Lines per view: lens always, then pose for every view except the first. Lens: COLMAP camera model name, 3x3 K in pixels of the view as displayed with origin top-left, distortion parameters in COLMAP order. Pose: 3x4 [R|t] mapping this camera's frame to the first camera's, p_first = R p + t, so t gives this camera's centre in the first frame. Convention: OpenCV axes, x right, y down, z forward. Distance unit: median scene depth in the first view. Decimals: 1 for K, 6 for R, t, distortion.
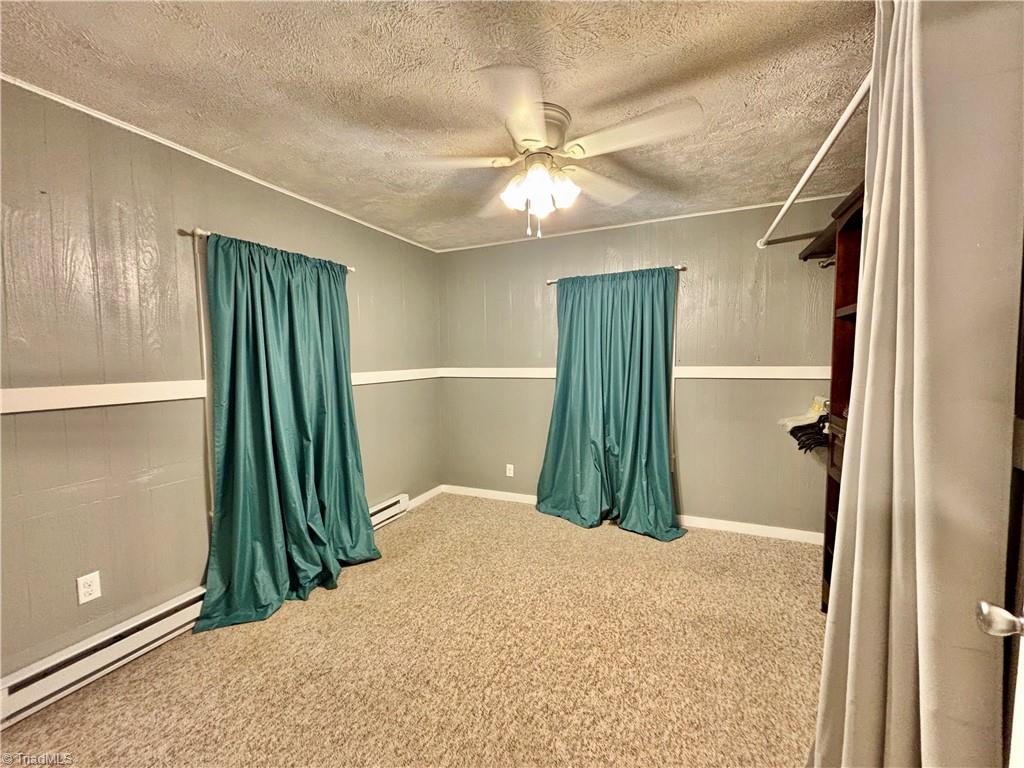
lens RADIAL K [[412.9, 0, 510.9], [0, 412.9, 378.7], [0, 0, 1]] dist [0.003233, -0.000277]
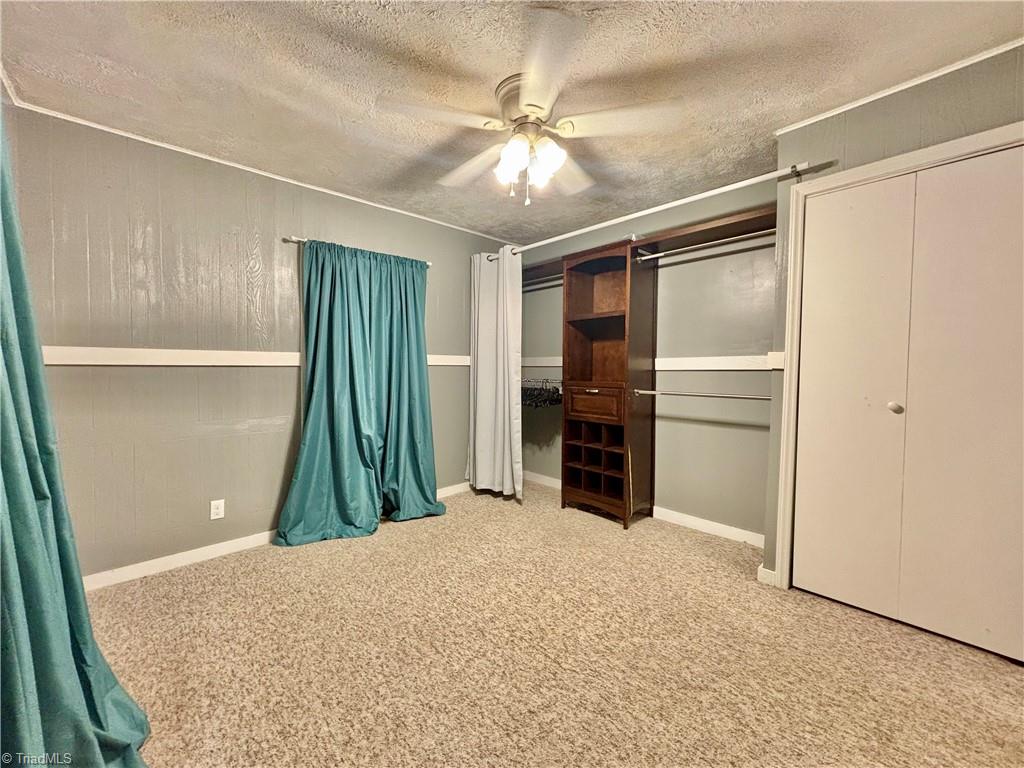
lens RADIAL K [[412.9, 0, 506.8], [0, 412.9, 382.3], [0, 0, 1]] dist [0.003233, -0.000277]
pose [[0.393767, -0.018656, 0.919021, -0.568413], [0.044776, 0.998996, 0.001095, 0.056091], [-0.918119, 0.040719, 0.394208, 0.422619]]
